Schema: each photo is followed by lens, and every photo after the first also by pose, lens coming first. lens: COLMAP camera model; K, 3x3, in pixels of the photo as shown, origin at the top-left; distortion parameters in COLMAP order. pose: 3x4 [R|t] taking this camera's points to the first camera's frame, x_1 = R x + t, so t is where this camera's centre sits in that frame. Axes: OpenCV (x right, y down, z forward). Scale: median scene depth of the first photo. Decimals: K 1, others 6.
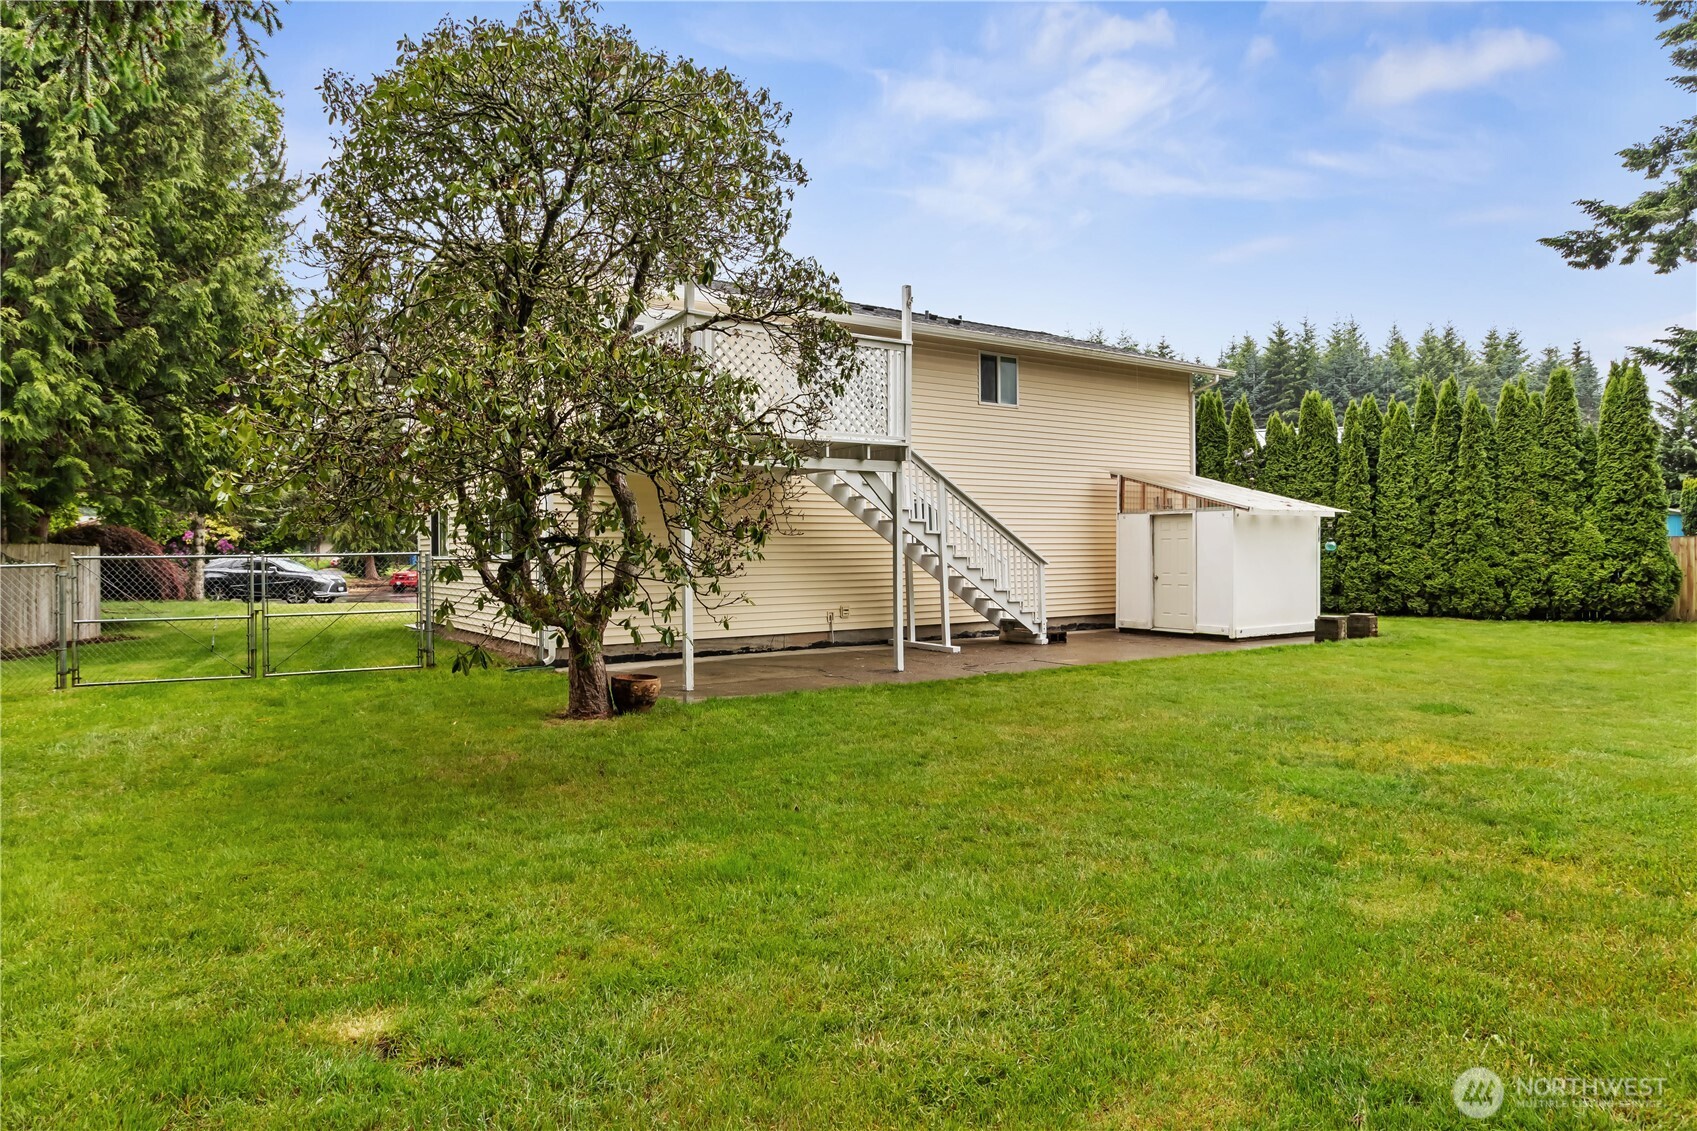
lens RADIAL K [[1012.2, 0, 837.4], [0, 1012.2, 540.7], [0, 0, 1]] dist [-0.001260, -0.000766]
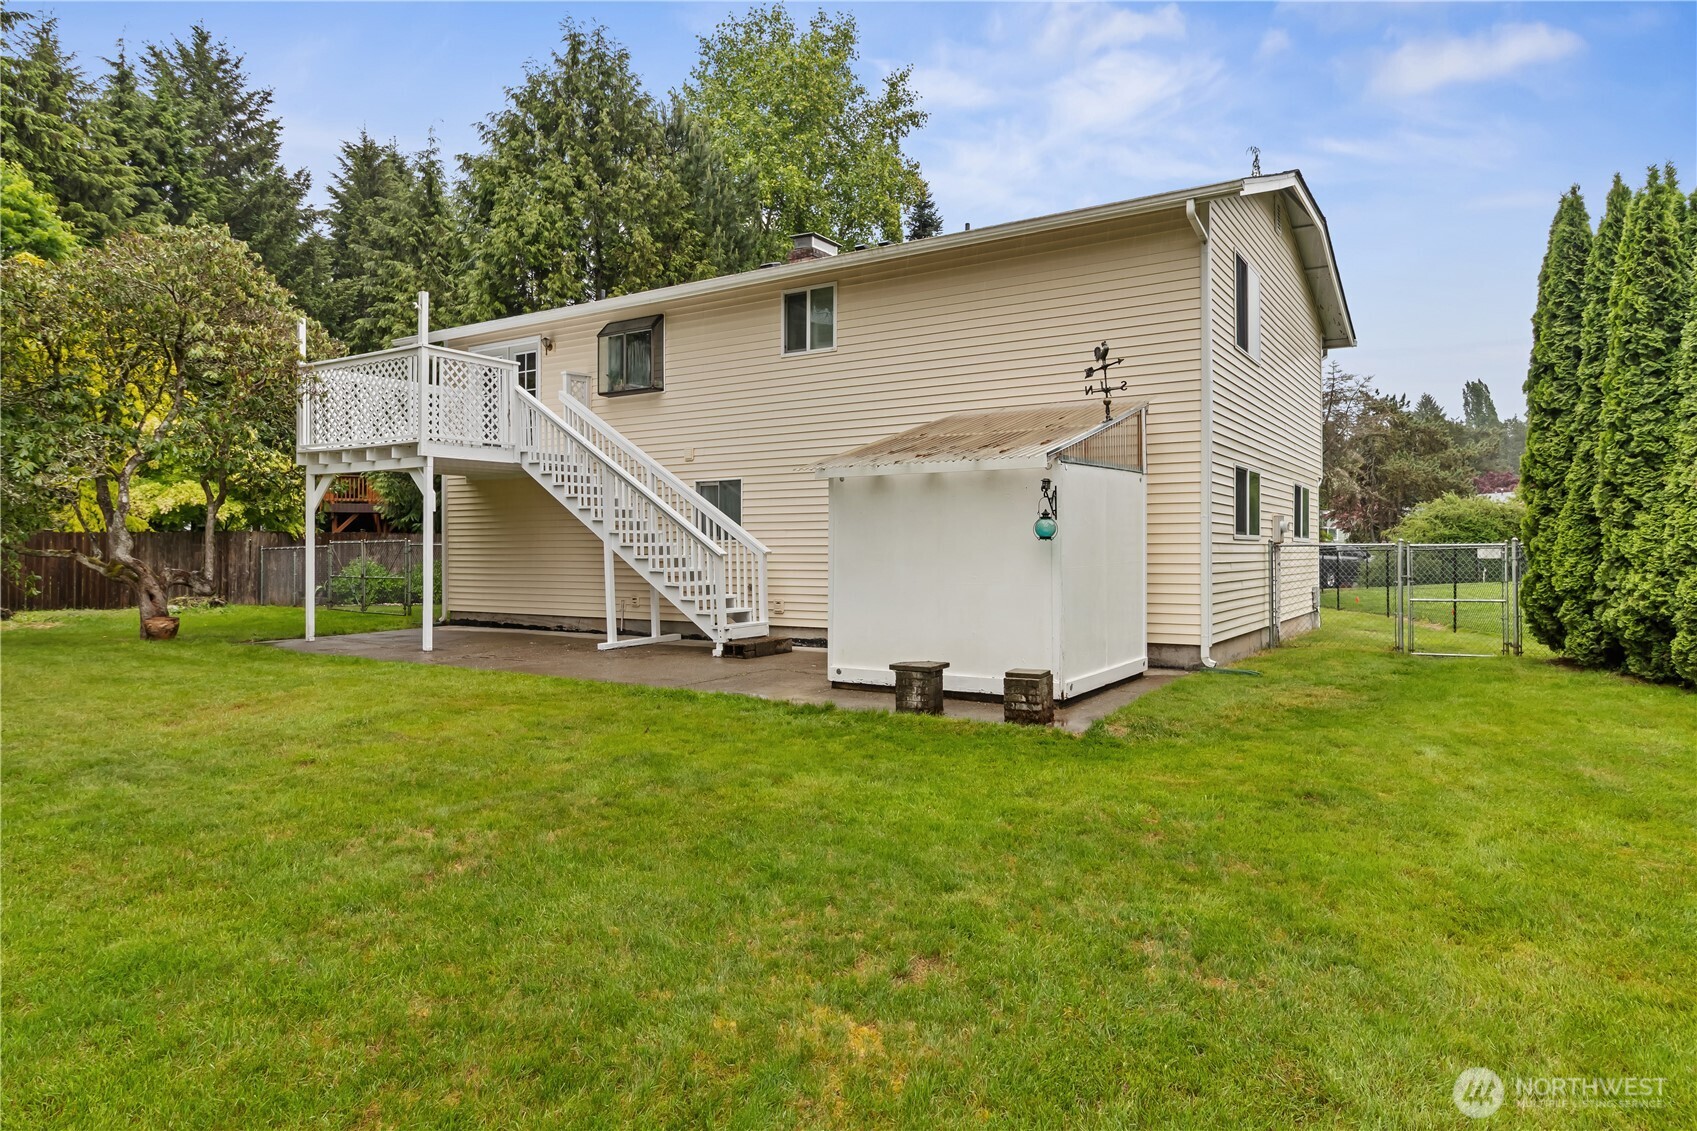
lens RADIAL K [[1012.2, 0, 837.4], [0, 1012.2, 540.7], [0, 0, 1]] dist [-0.001260, -0.000766]
pose [[0.391304, 0.000662, -0.920261, 0.889420], [0.011656, 0.999916, 0.005676, 0.007299], [0.920188, -0.012948, 0.391263, 0.711238]]
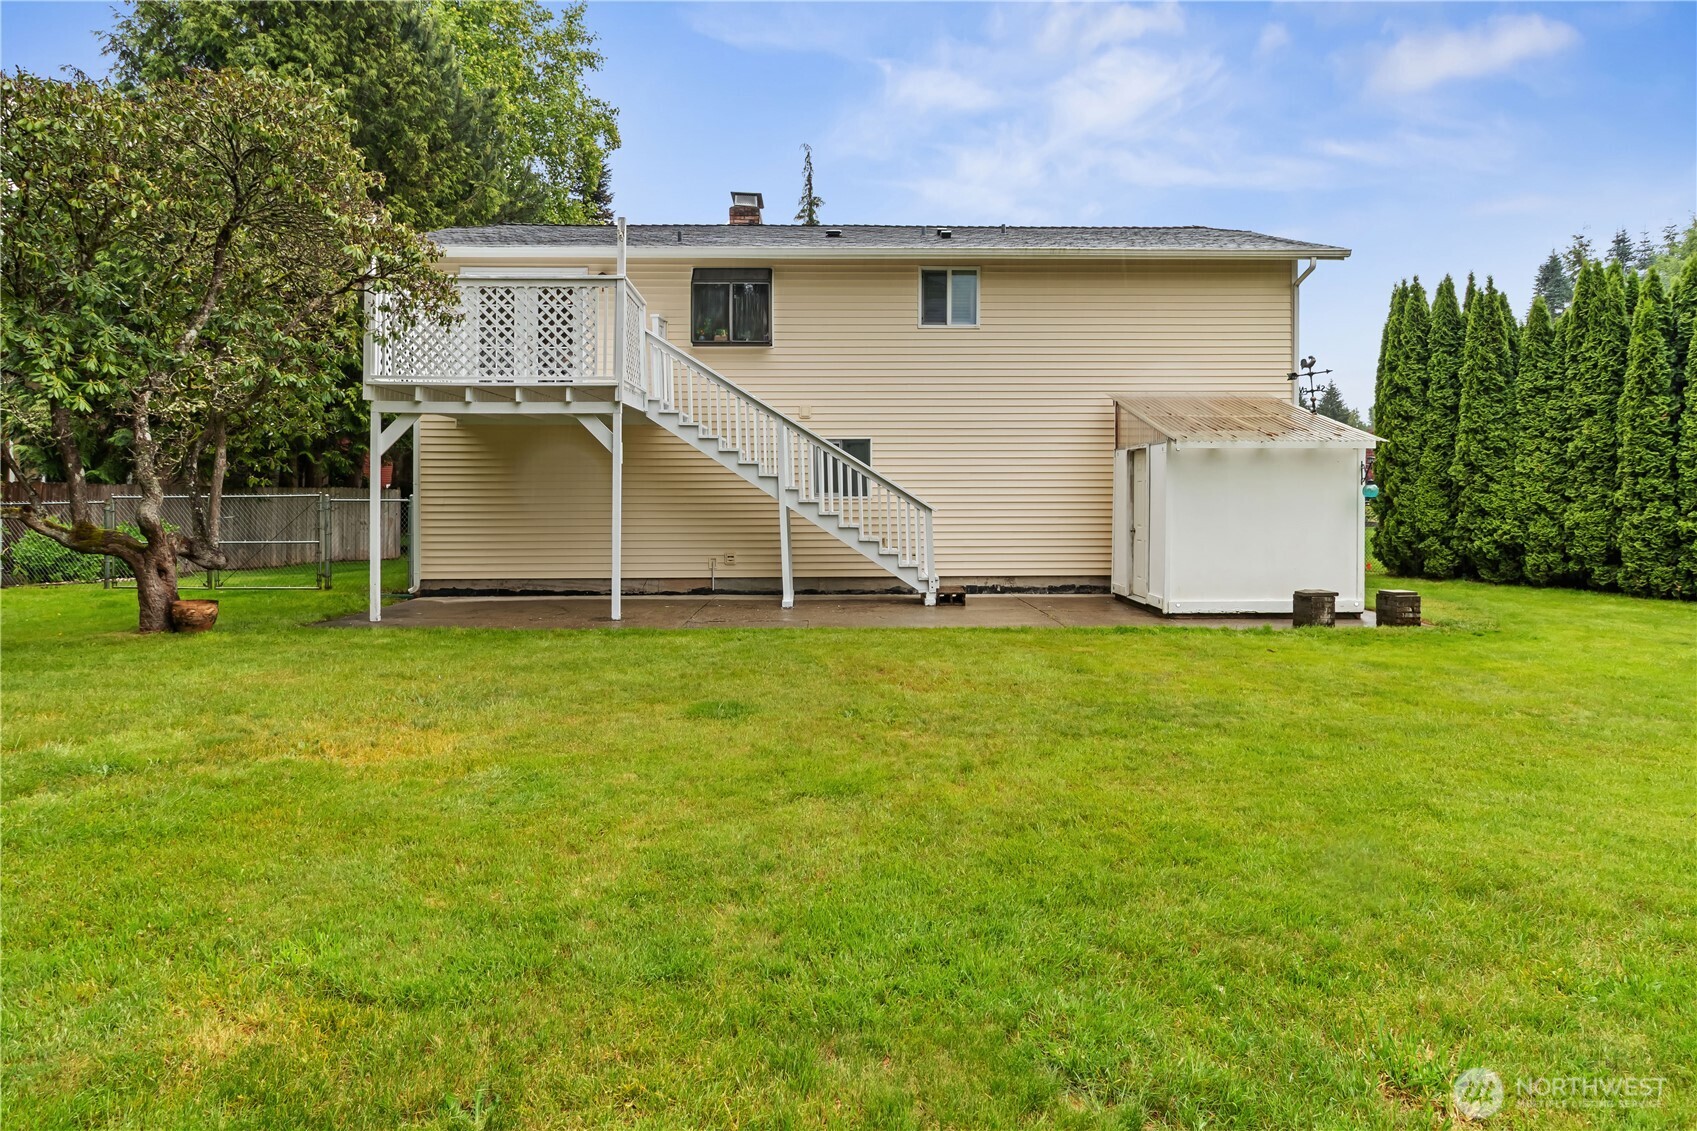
lens RADIAL K [[1027.8, 0, 847.8], [0, 1027.8, 491.7], [0, 0, 1]] dist [-0.000769, -0.000680]
pose [[0.841214, 0.002298, -0.540697, 0.560909], [0.001607, 0.999976, 0.006750, 0.000485], [0.540700, -0.006547, 0.841190, 0.215444]]
